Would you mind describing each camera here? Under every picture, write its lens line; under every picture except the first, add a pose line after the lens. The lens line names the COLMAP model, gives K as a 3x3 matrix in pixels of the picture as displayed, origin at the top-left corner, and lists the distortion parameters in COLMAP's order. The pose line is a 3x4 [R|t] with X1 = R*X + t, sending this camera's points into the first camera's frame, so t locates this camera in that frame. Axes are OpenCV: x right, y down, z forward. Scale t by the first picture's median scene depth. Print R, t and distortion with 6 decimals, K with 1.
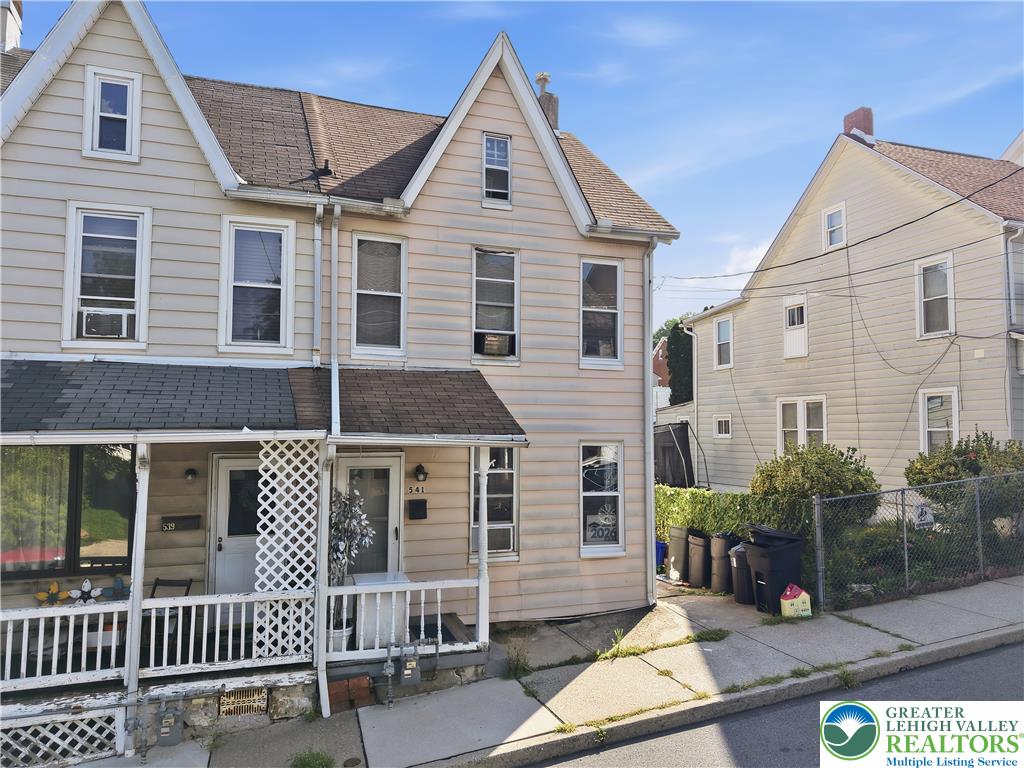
lens RADIAL K [[727.4, 0, 512.8], [0, 727.4, 384.0], [0, 0, 1]] dist [0.033878, -0.024147]
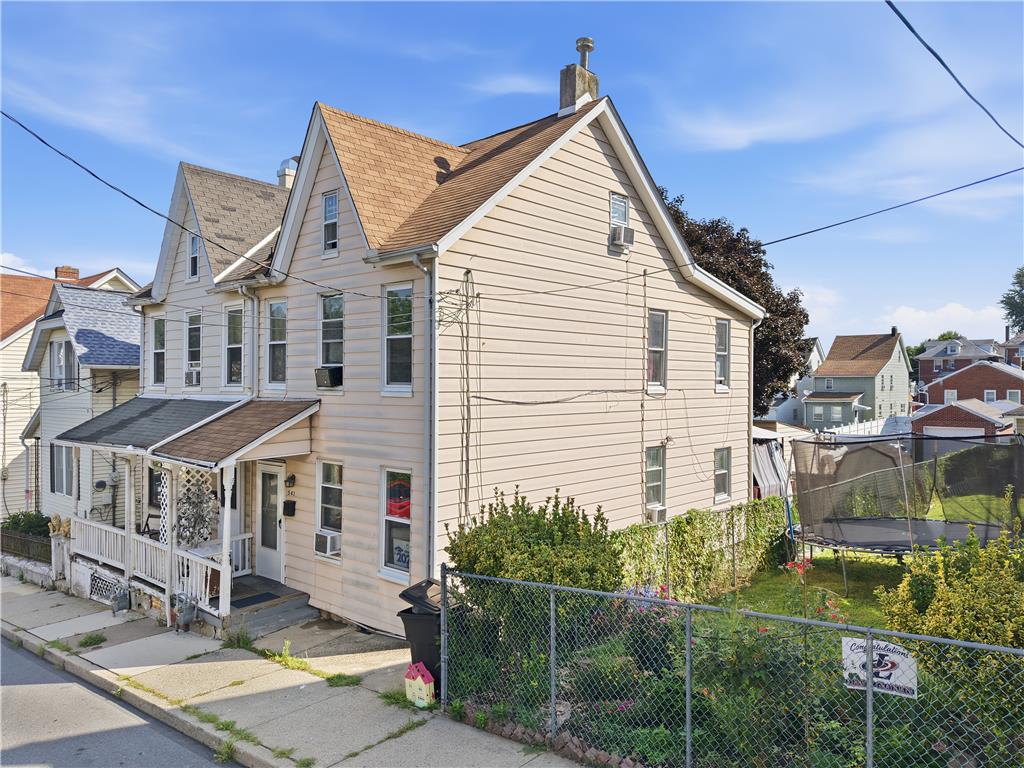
lens RADIAL K [[727.4, 0, 507.0], [0, 727.4, 387.2], [0, 0, 1]] dist [0.033878, -0.024147]
pose [[0.470564, 0.000808, -0.882365, 1.242378], [0.058049, 0.997805, 0.031871, -0.064336], [0.880454, -0.066218, 0.469484, 0.768199]]
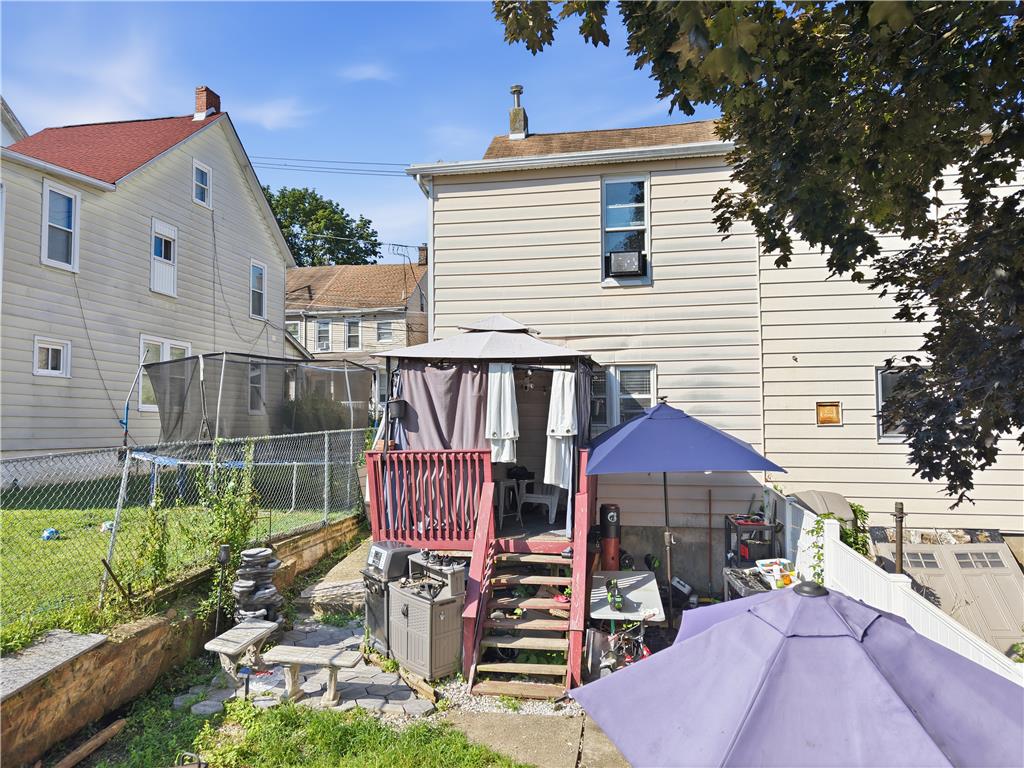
lens RADIAL K [[727.4, 0, 508.2], [0, 727.4, 389.1], [0, 0, 1]] dist [0.033878, -0.024147]
pose [[-0.864283, 0.020548, 0.502586, -0.885925], [-0.037142, 0.993831, -0.104504, 0.327351], [-0.501633, -0.108988, -0.858188, 3.224694]]
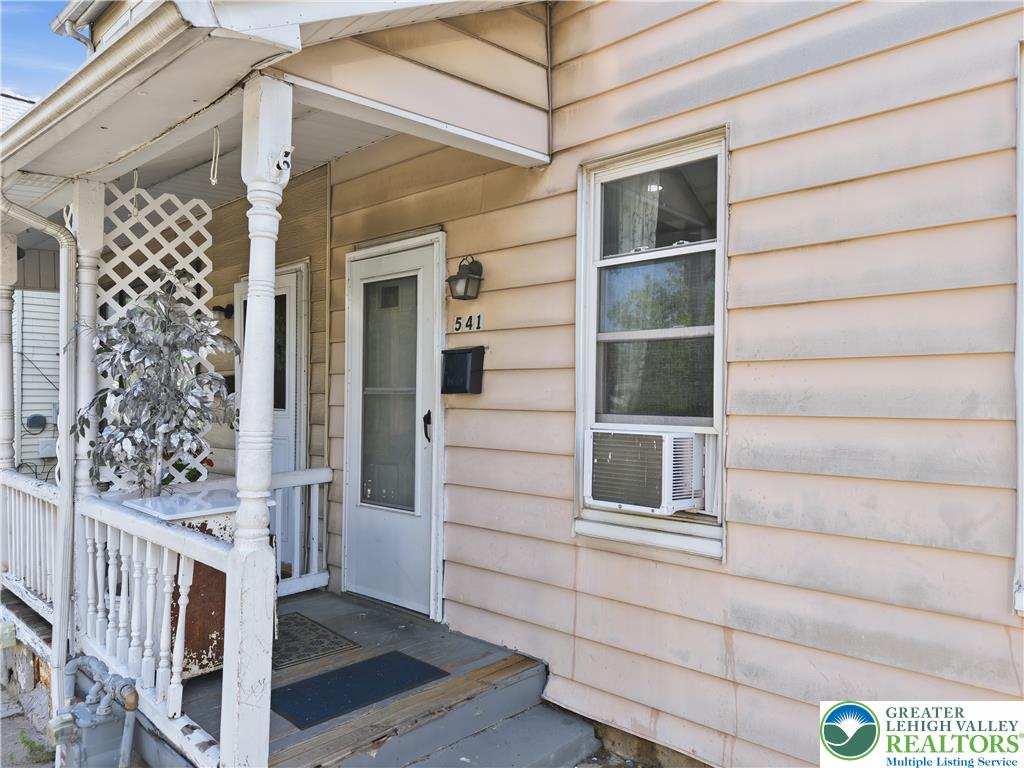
lens RADIAL K [[727.4, 0, 515.0], [0, 727.4, 390.1], [0, 0, 1]] dist [0.033878, -0.024147]
pose [[0.440267, -0.012722, -0.897777, 0.243013], [0.055085, 0.998399, 0.012866, 0.184980], [0.896175, -0.055119, 0.440263, 0.879088]]
